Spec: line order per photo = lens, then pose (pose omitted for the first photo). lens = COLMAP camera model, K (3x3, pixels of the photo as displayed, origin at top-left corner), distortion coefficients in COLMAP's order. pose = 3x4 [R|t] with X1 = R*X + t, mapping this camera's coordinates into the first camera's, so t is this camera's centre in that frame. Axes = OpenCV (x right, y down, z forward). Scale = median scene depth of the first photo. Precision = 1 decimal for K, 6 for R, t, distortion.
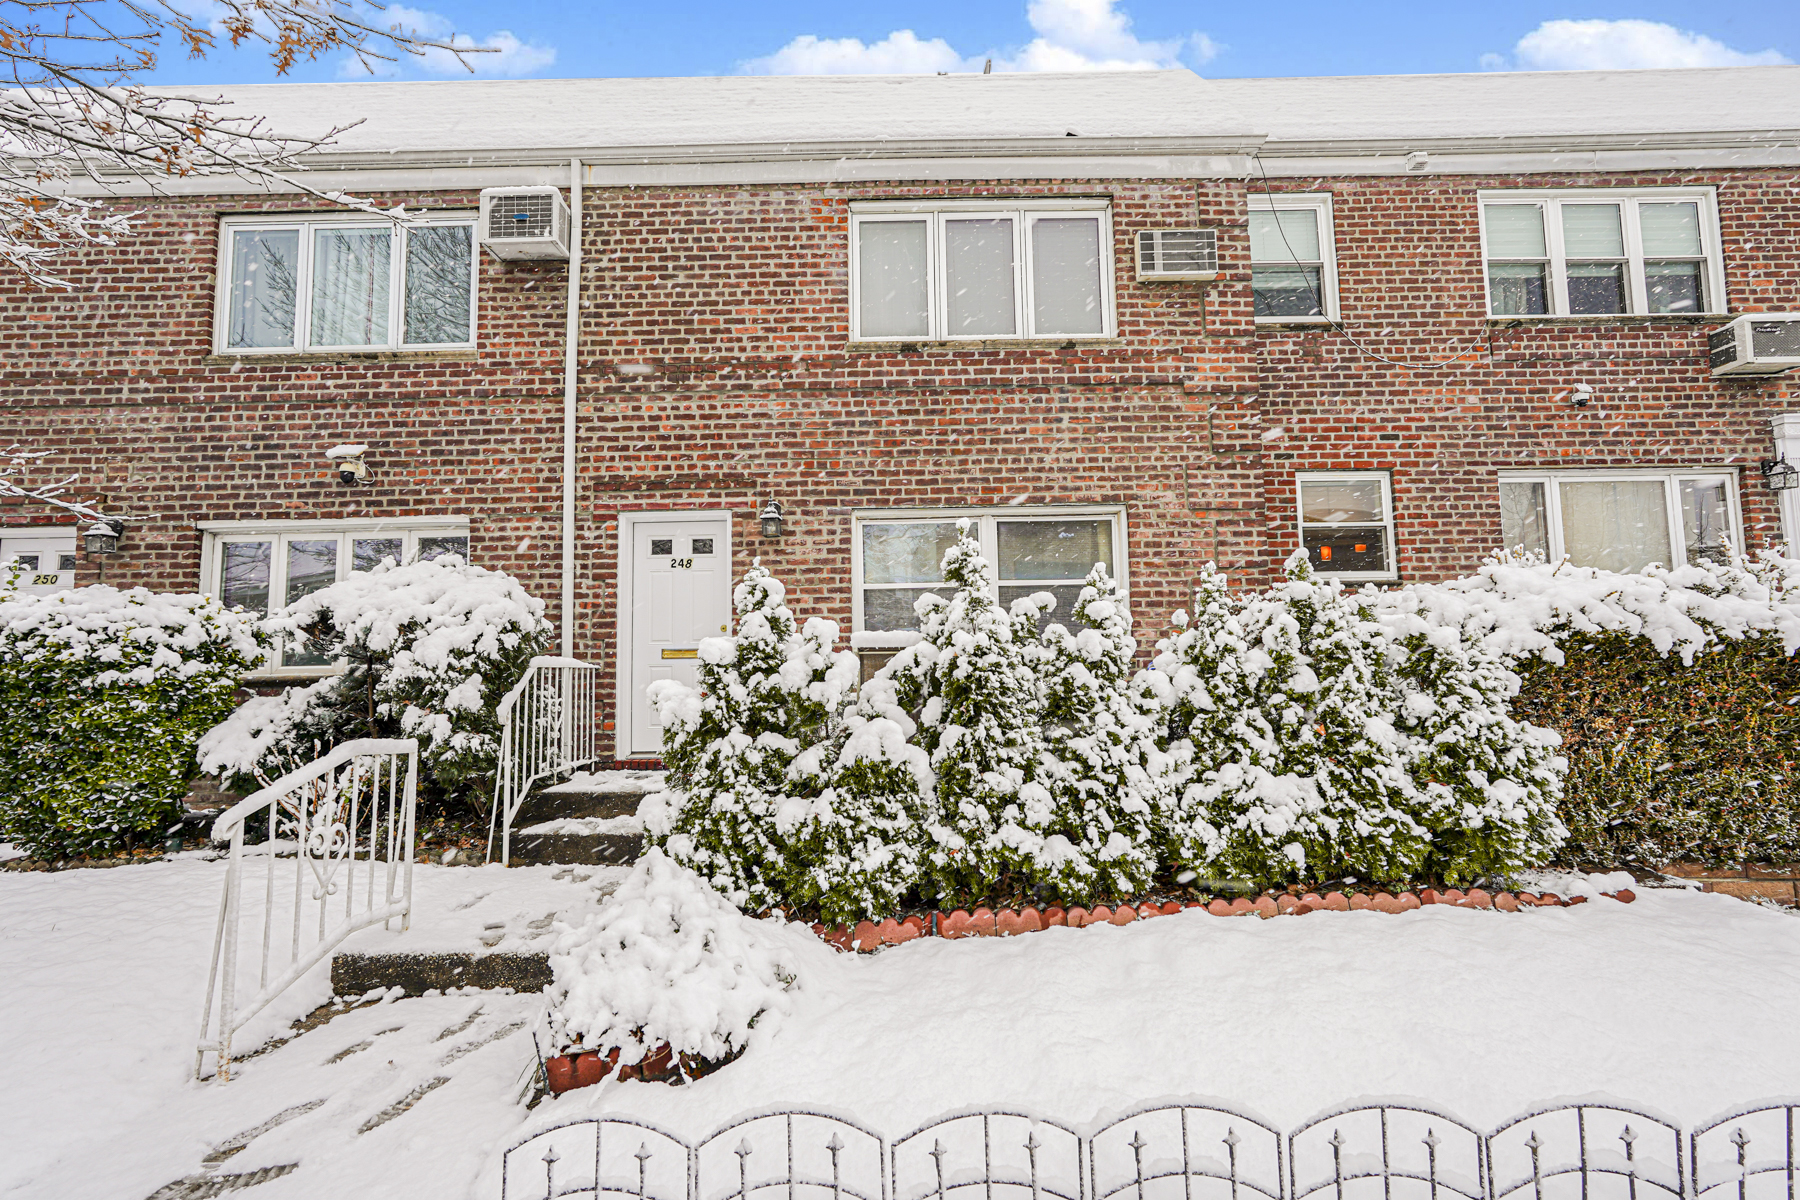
lens RADIAL K [[824.8, 0, 903.1], [0, 824.8, 602.2], [0, 0, 1]] dist [-0.018699, 0.011912]
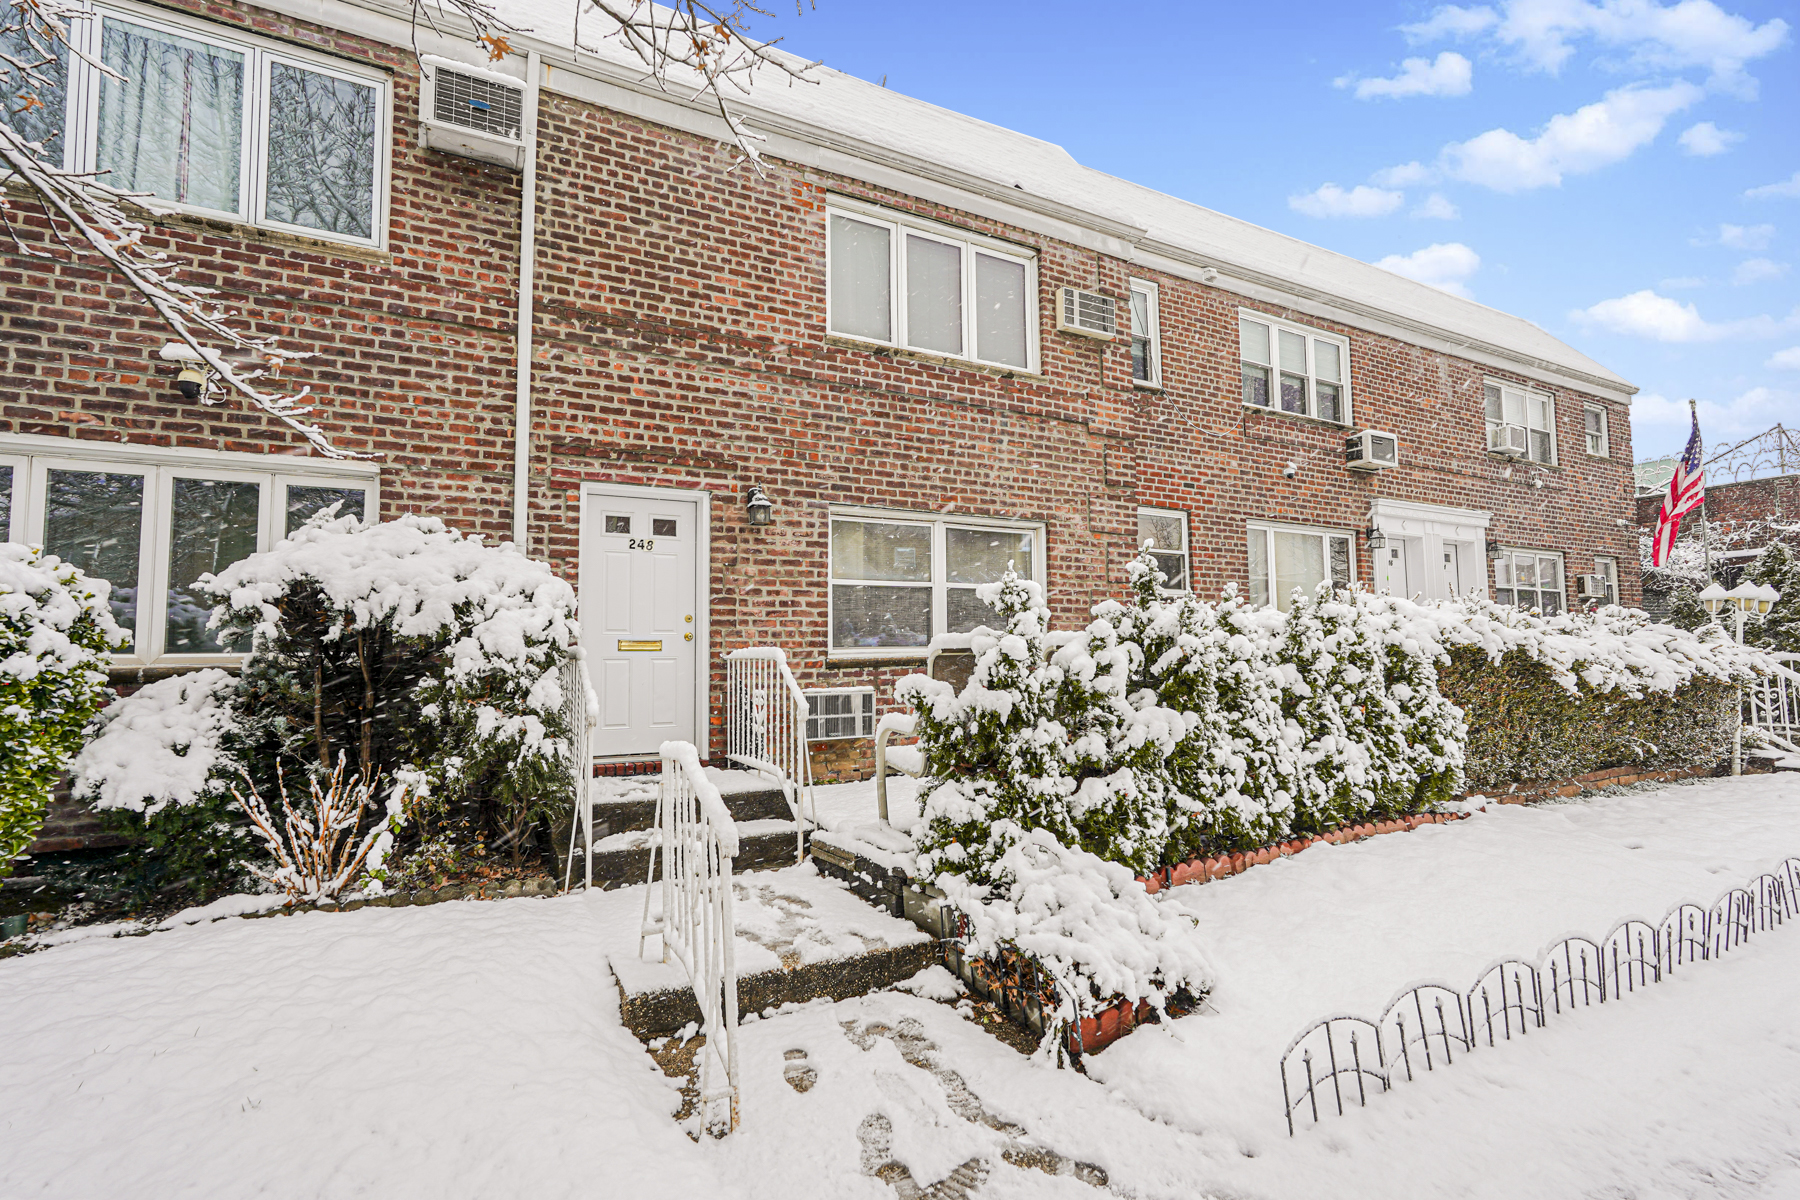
lens RADIAL K [[851.6, 0, 900.0], [0, 851.6, 600.0], [0, 0, 1]] dist [-0.004923, 0.000237]
pose [[0.877059, 0.042633, 0.478487, -0.471457], [-0.045341, 0.998954, -0.005898, 0.005923], [-0.478238, -0.016523, 0.878075, 0.051477]]
